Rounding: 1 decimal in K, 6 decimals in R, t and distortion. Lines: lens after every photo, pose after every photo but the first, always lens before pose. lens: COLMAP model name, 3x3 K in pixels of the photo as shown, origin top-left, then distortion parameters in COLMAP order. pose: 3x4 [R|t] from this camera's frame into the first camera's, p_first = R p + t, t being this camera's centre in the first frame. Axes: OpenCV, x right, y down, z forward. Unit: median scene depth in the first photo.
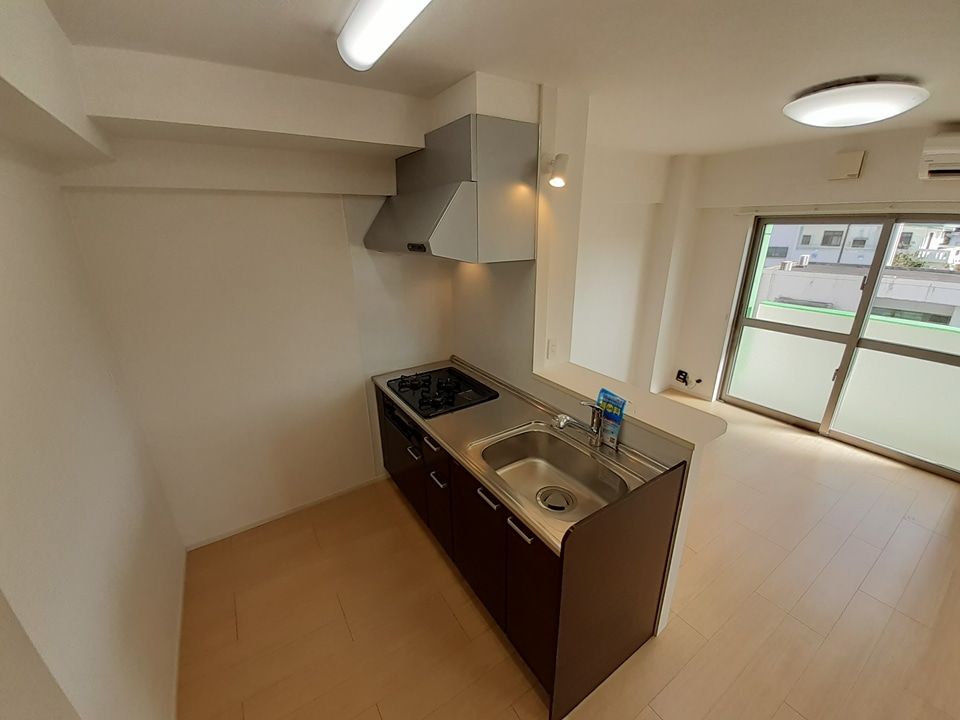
lens RADIAL K [[378.8, 0, 480.0], [0, 378.8, 360.0], [0, 0, 1]] dist [0.024059, -0.020309]
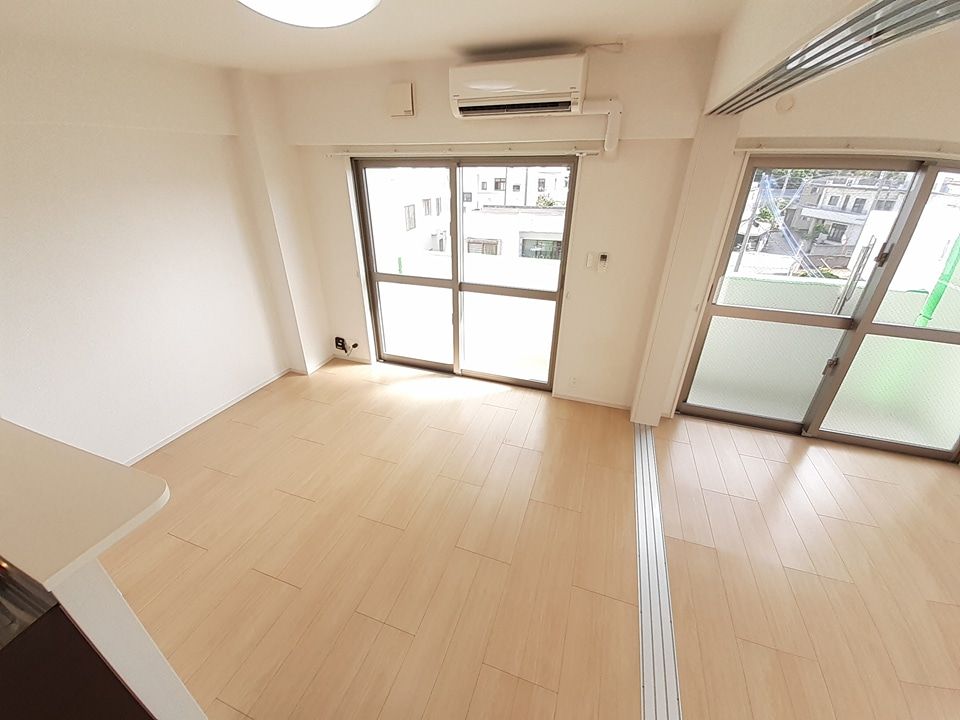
lens RADIAL K [[378.8, 0, 480.0], [0, 378.8, 360.0], [0, 0, 1]] dist [0.024059, -0.020309]
pose [[0.787967, -0.257958, 0.559075, 0.294299], [0.187218, 0.965393, 0.181567, -0.022675], [-0.586564, -0.038400, 0.808992, 0.073741]]
